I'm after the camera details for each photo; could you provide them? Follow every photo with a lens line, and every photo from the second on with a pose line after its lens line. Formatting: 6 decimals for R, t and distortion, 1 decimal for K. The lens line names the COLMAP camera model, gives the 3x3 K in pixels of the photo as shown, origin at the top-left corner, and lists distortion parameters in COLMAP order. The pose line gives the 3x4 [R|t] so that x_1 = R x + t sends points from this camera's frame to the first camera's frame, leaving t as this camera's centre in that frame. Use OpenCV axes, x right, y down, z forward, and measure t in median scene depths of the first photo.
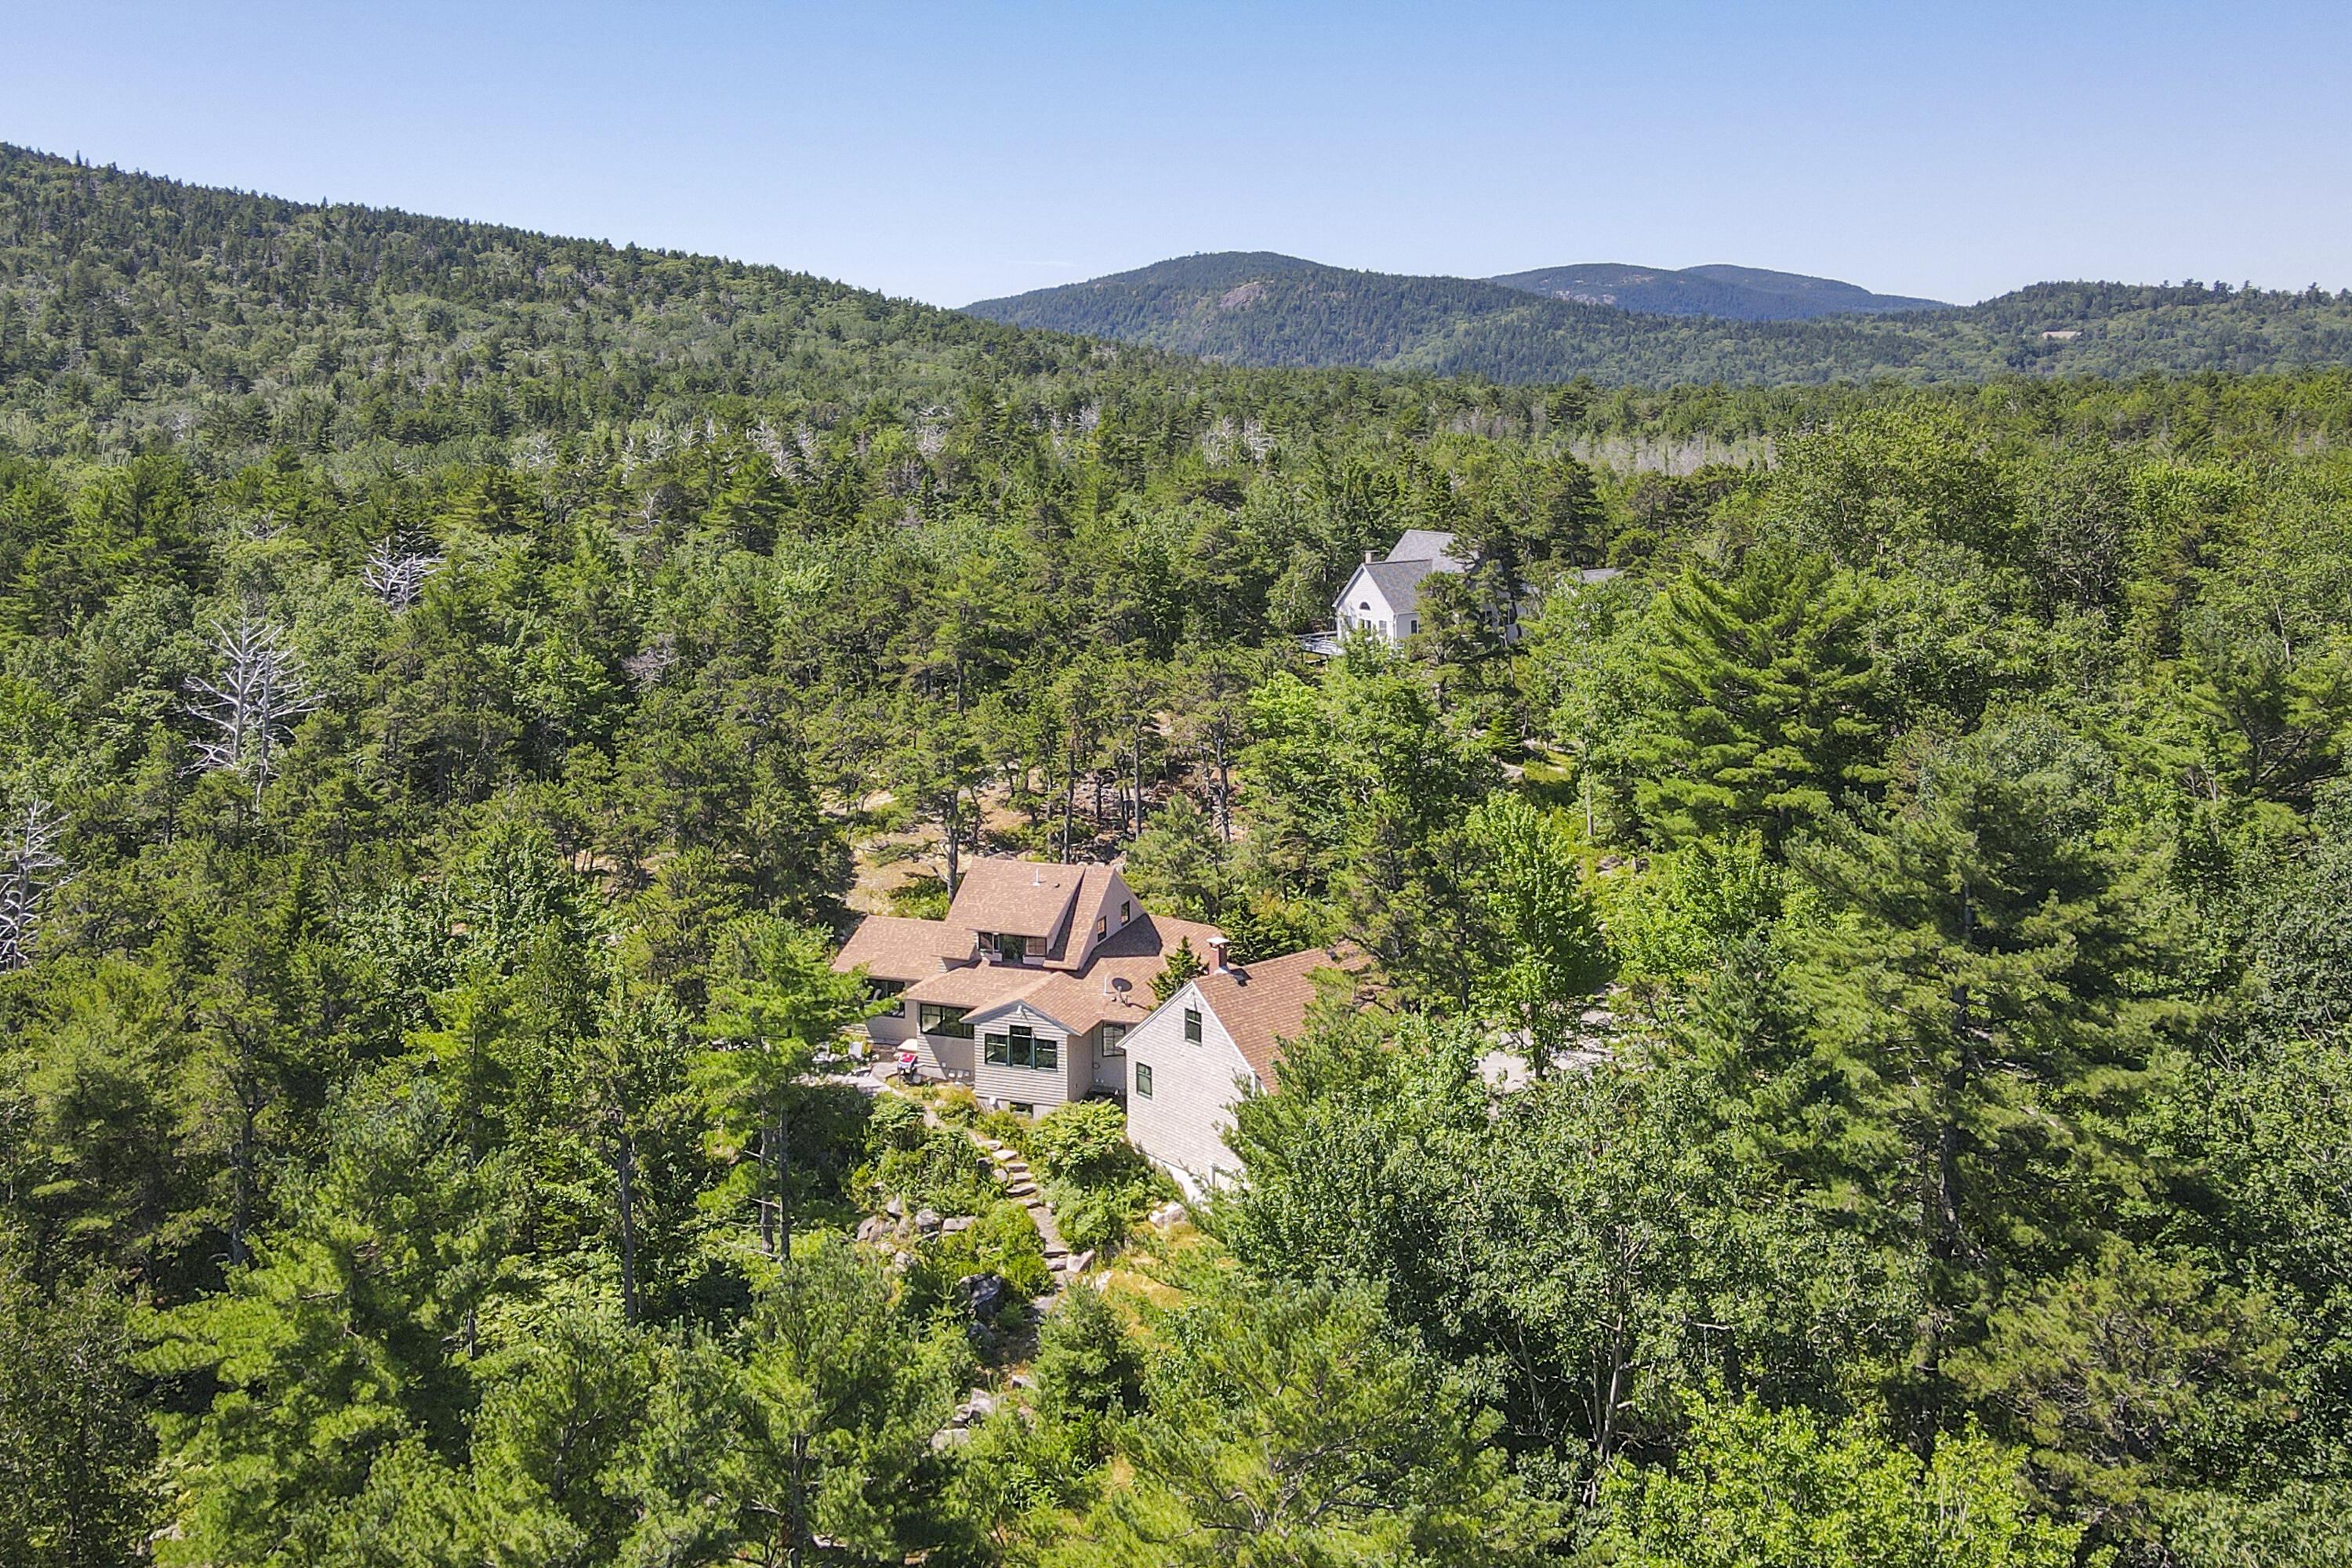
lens RADIAL K [[1714.9, 0, 1184.0], [0, 1714.9, 768.3], [0, 0, 1]] dist [0.005968, 0.010079]
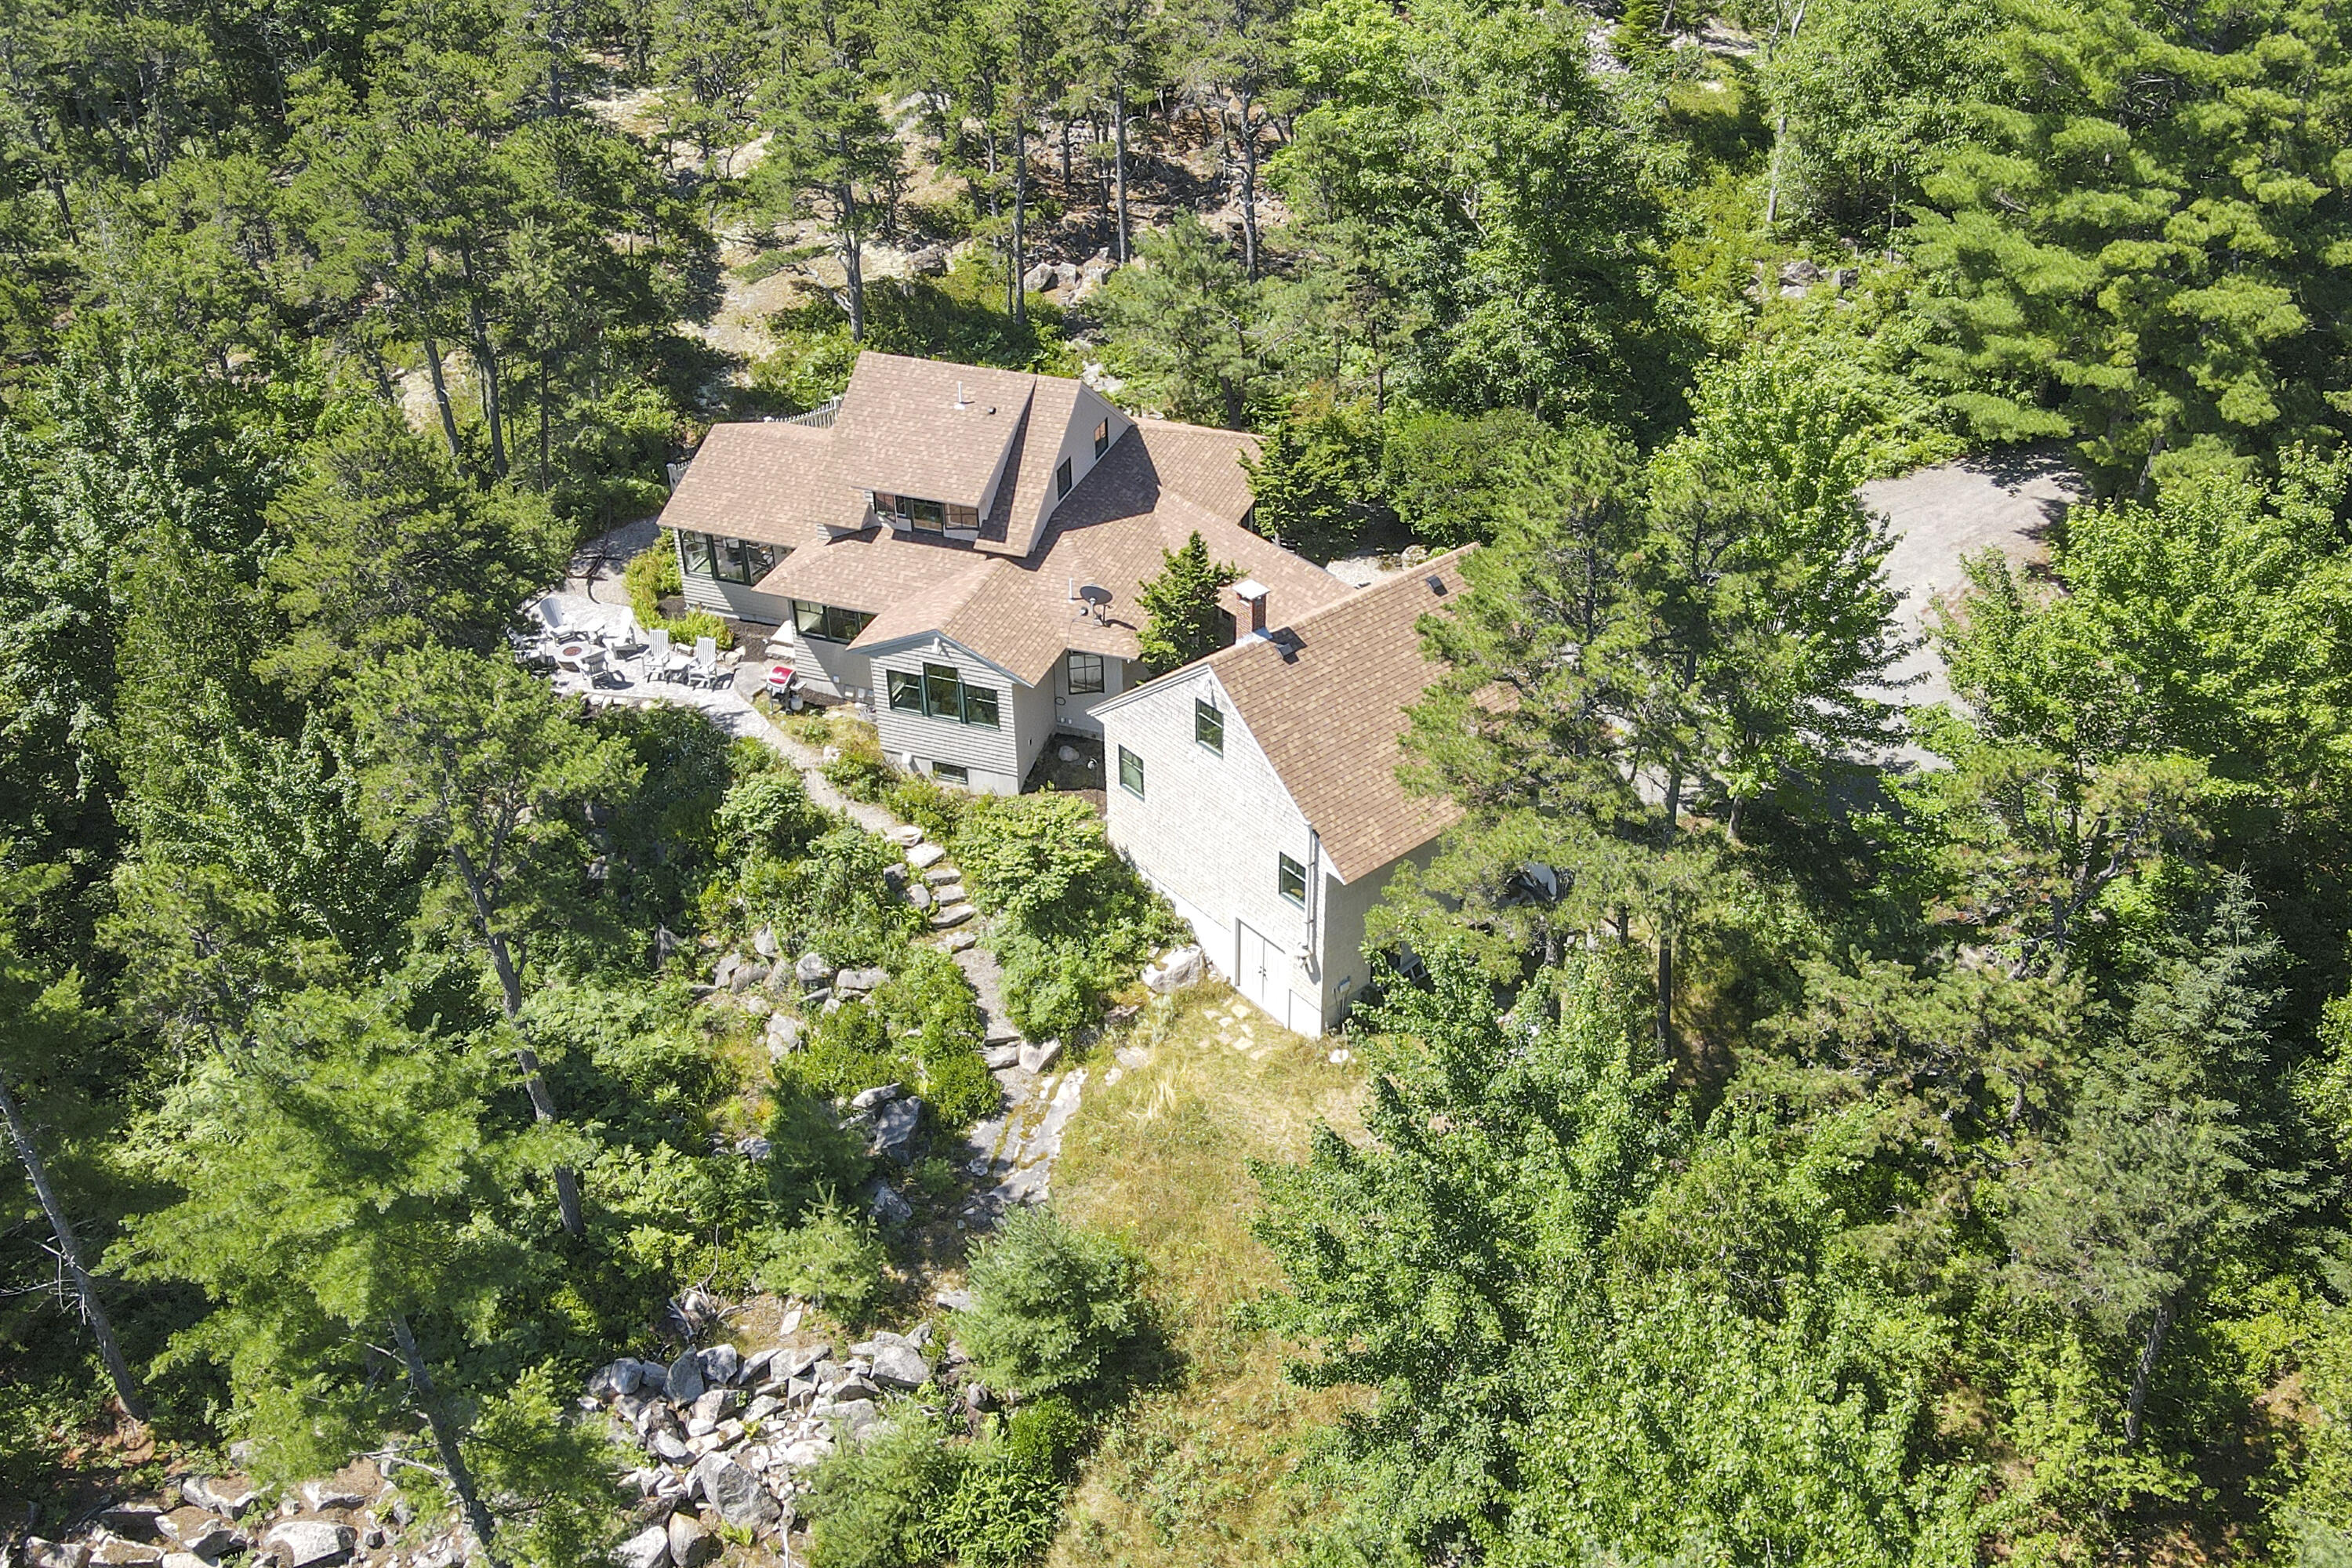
lens RADIAL K [[1714.9, 0, 1184.0], [0, 1714.9, 768.3], [0, 0, 1]] dist [0.005968, 0.010079]
pose [[0.999999, -0.001229, 0.000514, -0.003603], [0.000881, 0.899318, 0.437294, -0.097906], [-0.001000, -0.437294, 0.899318, 0.403232]]
